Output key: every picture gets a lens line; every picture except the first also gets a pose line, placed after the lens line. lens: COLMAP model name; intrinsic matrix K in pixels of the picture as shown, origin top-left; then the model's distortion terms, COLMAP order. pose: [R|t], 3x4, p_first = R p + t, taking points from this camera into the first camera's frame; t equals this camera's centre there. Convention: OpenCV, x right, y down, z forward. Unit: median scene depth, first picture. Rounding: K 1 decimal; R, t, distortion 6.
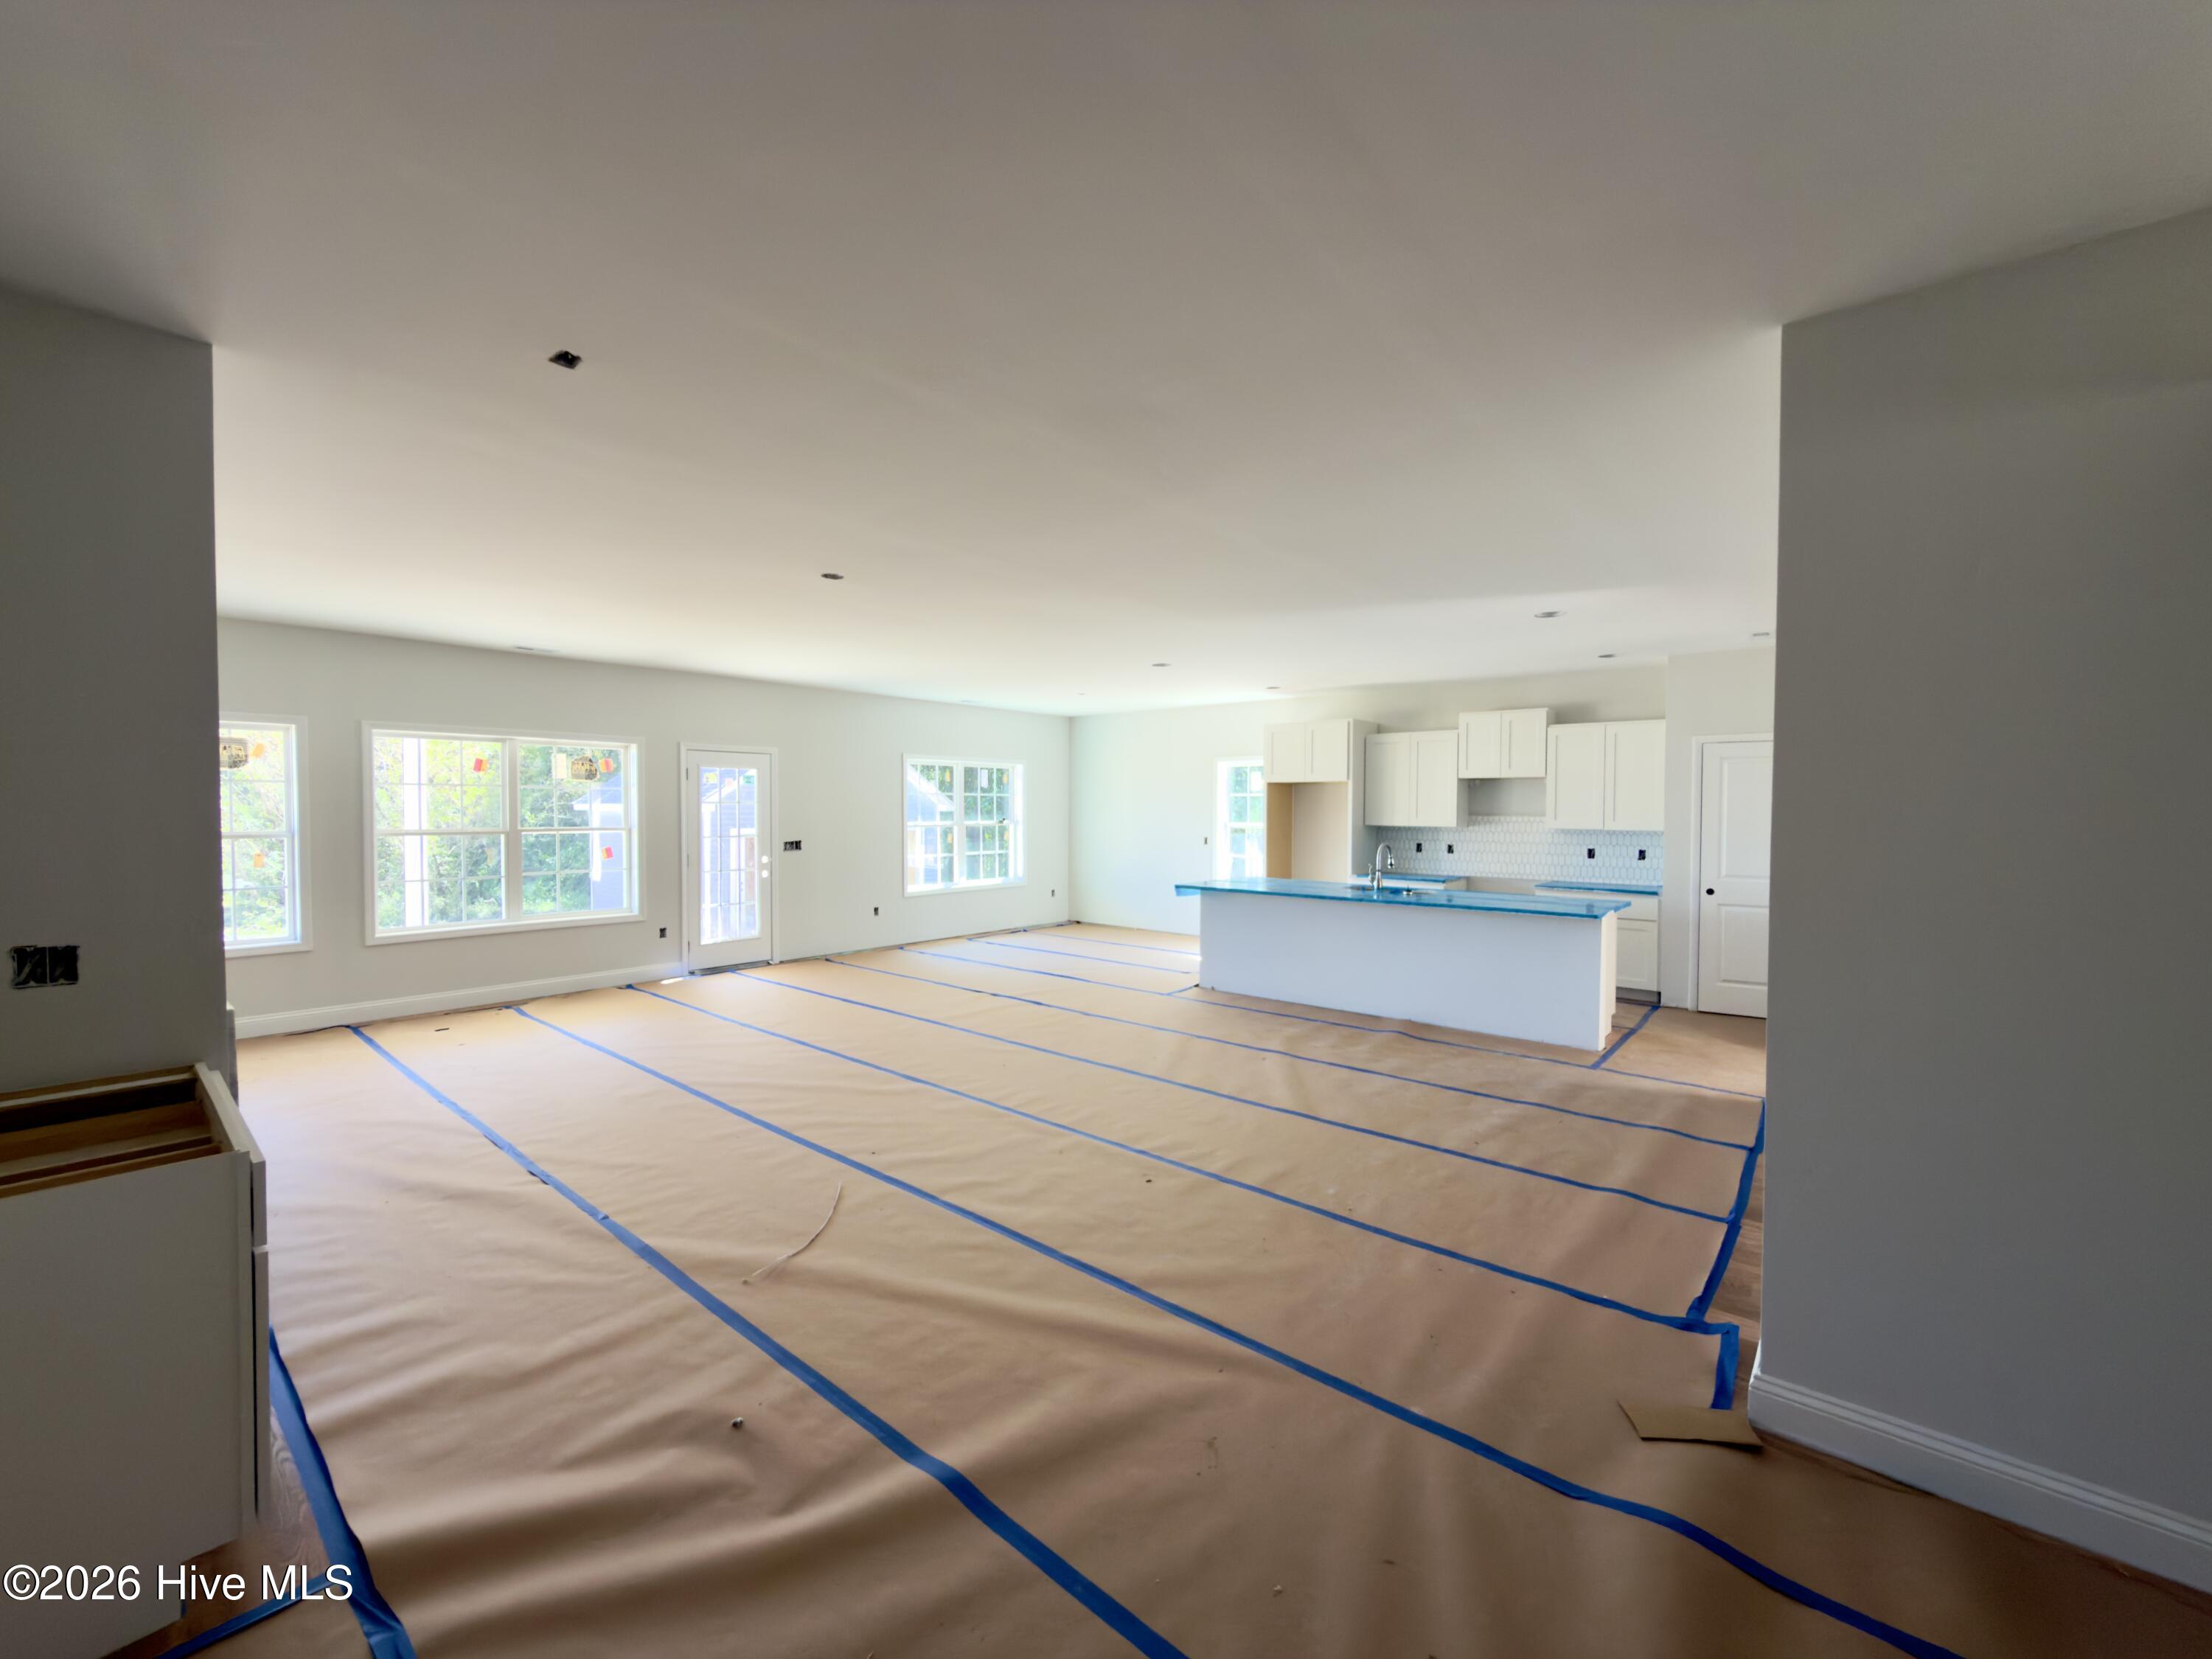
lens RADIAL K [[887.5, 0, 1102.6], [0, 887.5, 826.4], [0, 0, 1]] dist [0.000153, -0.000433]
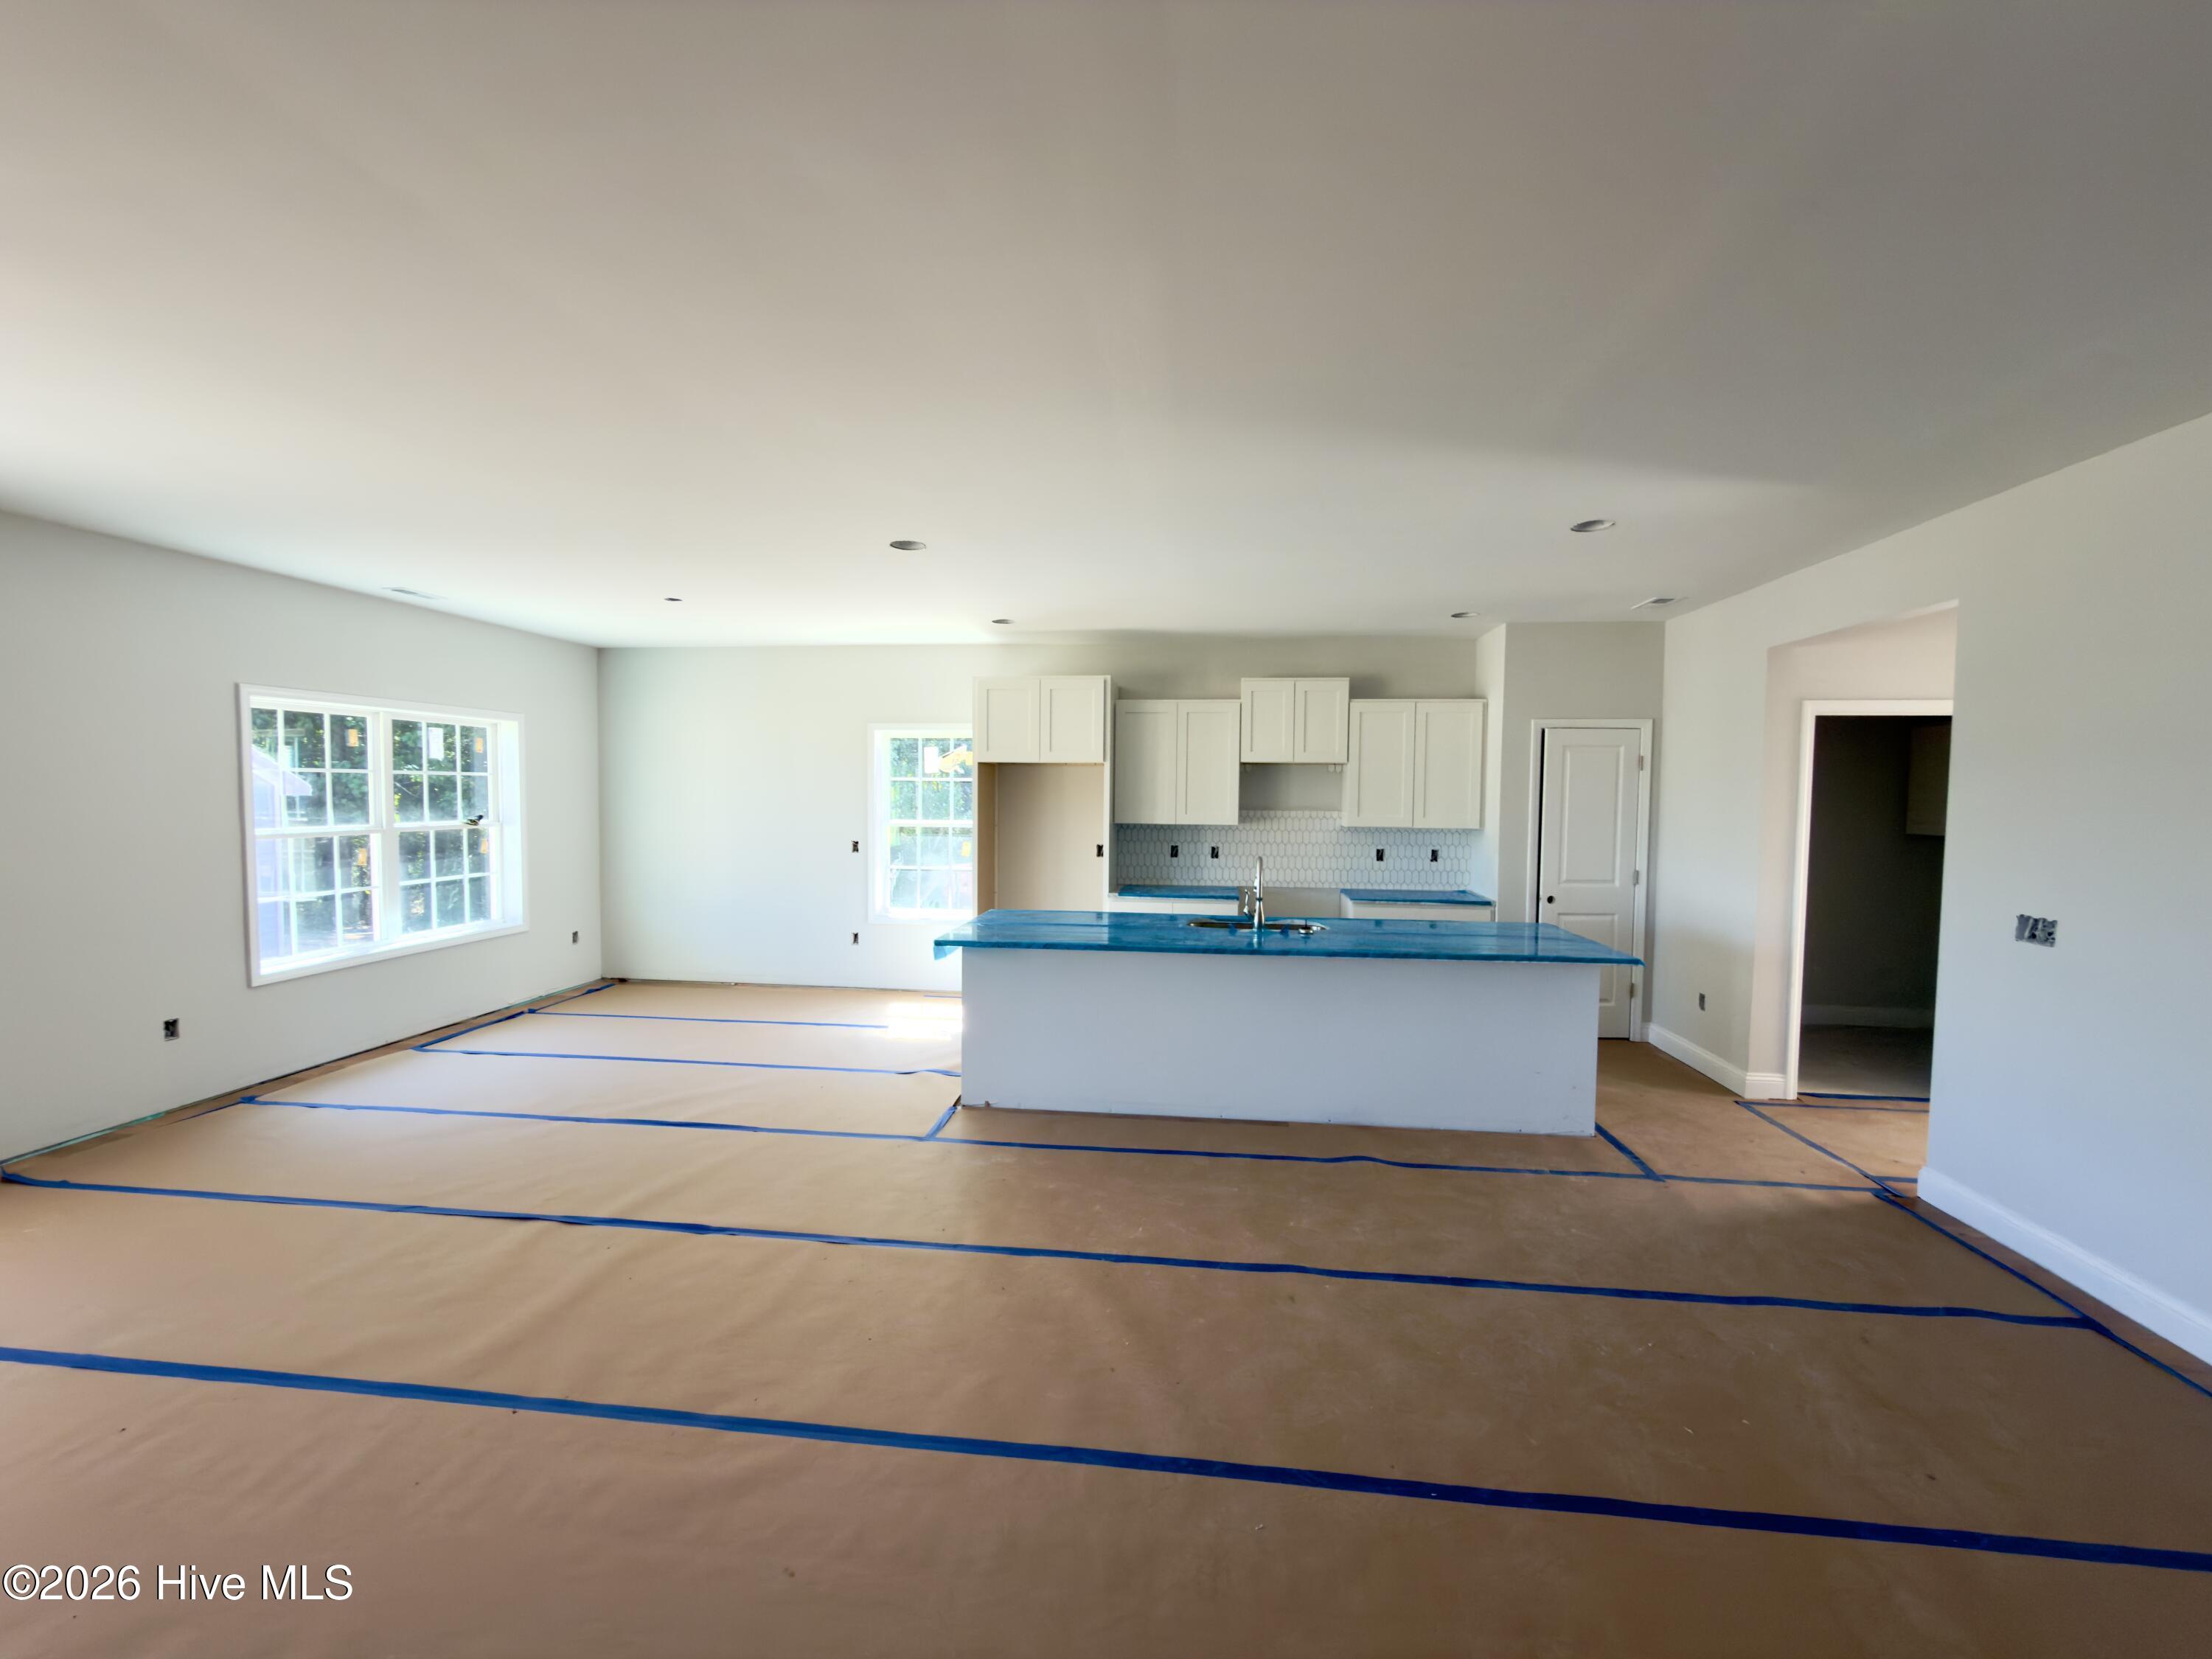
lens RADIAL K [[887.5, 0, 1109.7], [0, 887.5, 834.3], [0, 0, 1]] dist [0.000153, -0.000433]
pose [[0.830285, -0.024074, 0.556819, -0.106540], [0.006644, 0.999423, 0.033303, -0.015434], [-0.557299, -0.023951, 0.829966, 0.357829]]
